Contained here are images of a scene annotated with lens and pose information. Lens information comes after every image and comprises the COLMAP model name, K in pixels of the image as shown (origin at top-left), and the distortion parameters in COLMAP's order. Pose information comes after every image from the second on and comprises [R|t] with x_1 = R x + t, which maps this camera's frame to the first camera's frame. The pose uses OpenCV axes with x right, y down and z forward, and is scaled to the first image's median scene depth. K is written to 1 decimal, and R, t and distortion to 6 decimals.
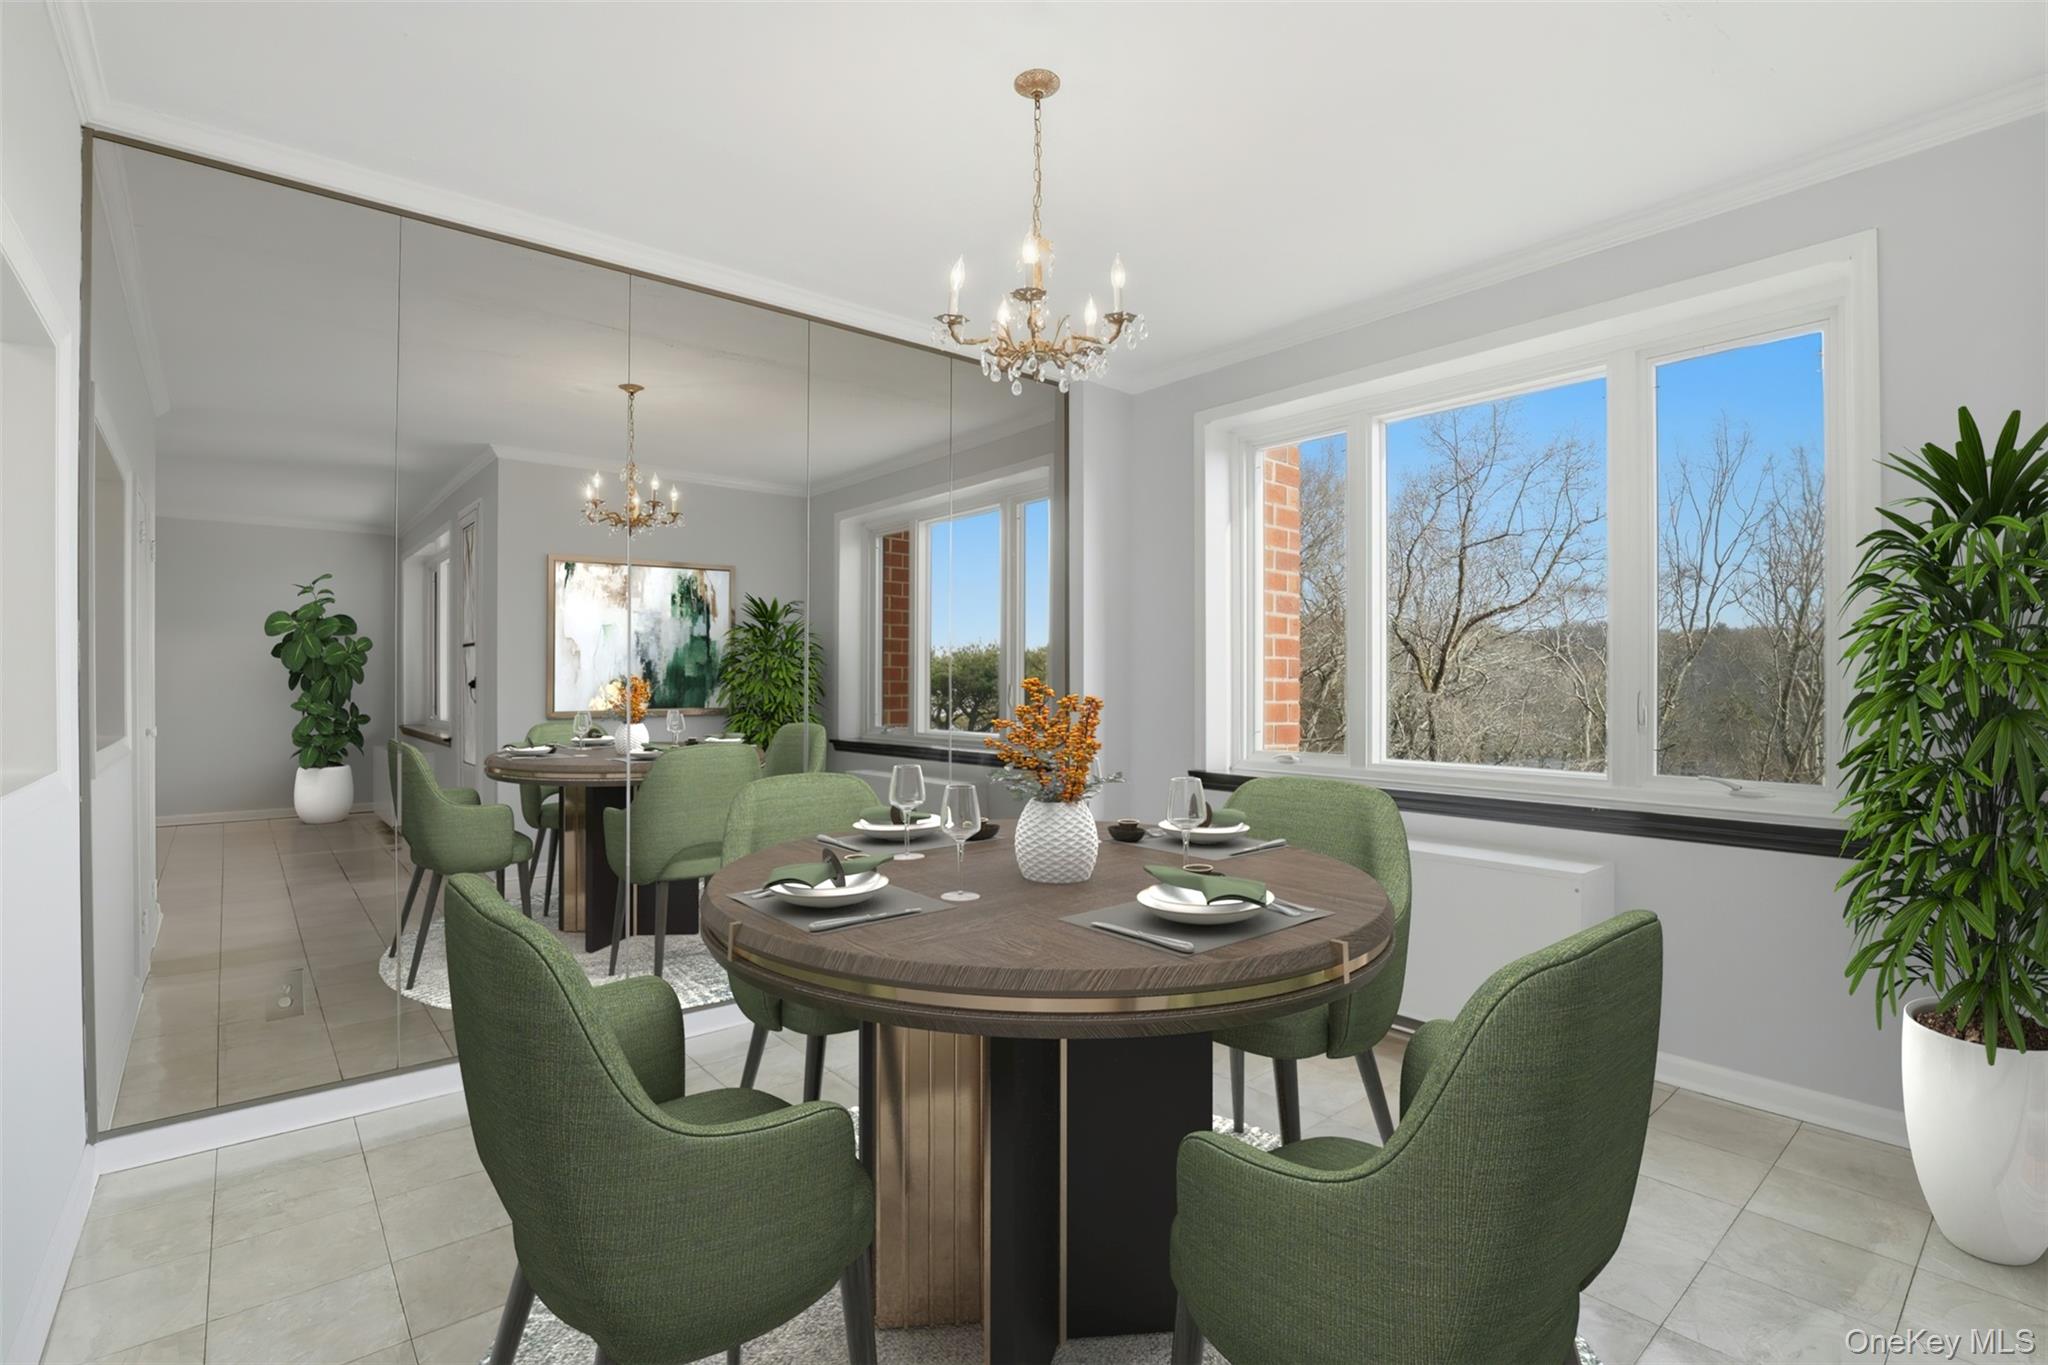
lens RADIAL K [[945.4, 0, 1026.6], [0, 945.4, 668.7], [0, 0, 1]] dist [-0.029850, 0.004388]
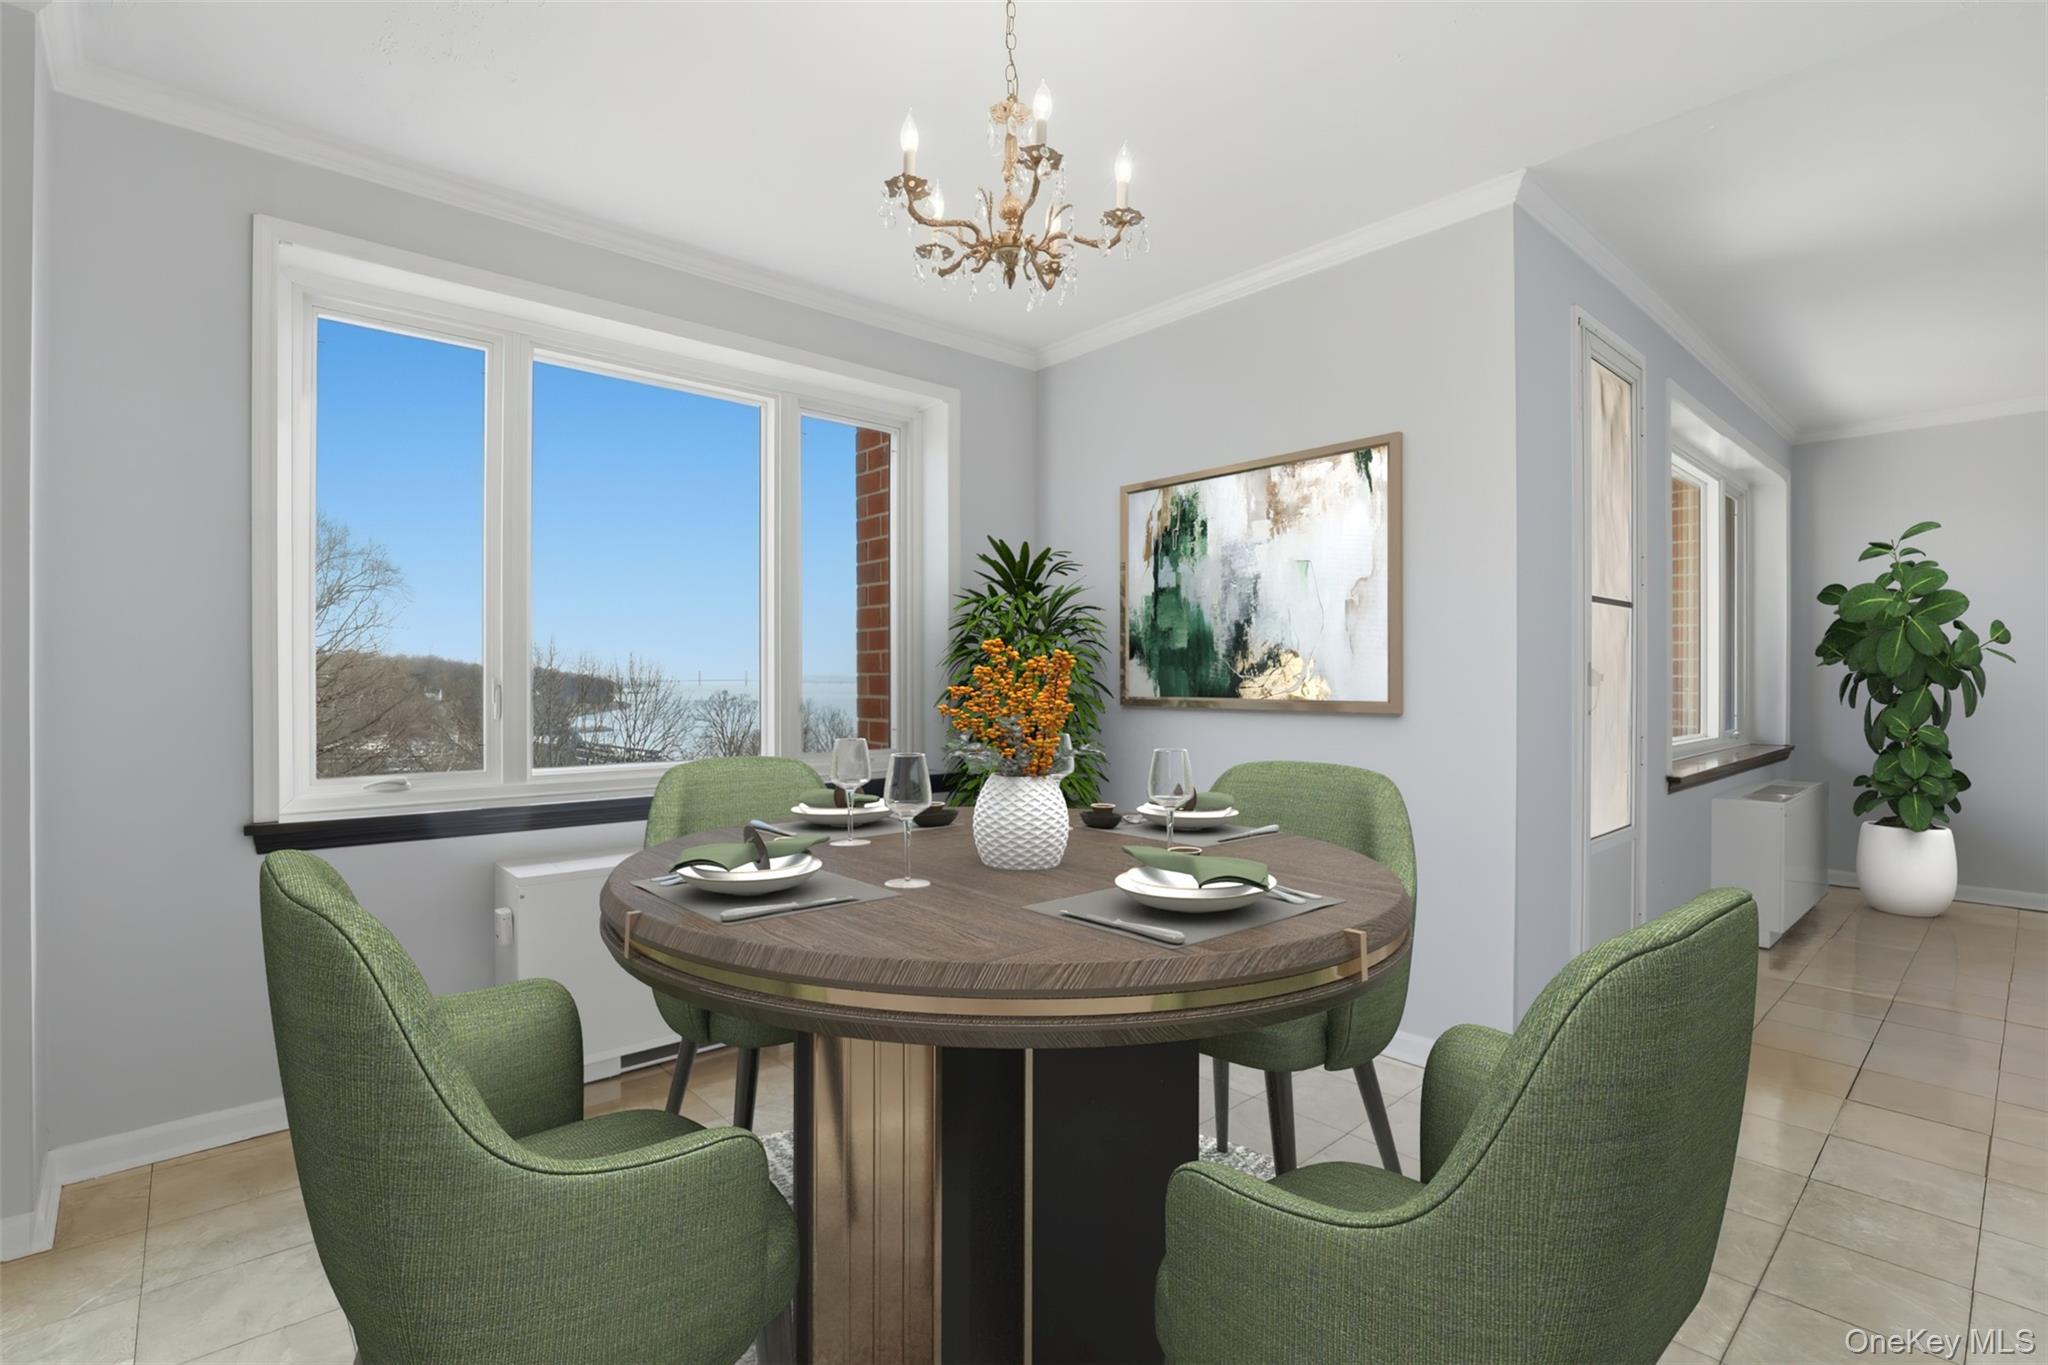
lens RADIAL K [[945.4, 0, 1017.5], [0, 945.4, 688.5], [0, 0, 1]] dist [-0.029850, 0.004388]
pose [[0.999754, 0.001696, 0.022096, 0.010727], [-0.001831, 0.999980, 0.006076, 0.064865], [-0.022085, -0.006115, 0.999737, 0.158951]]
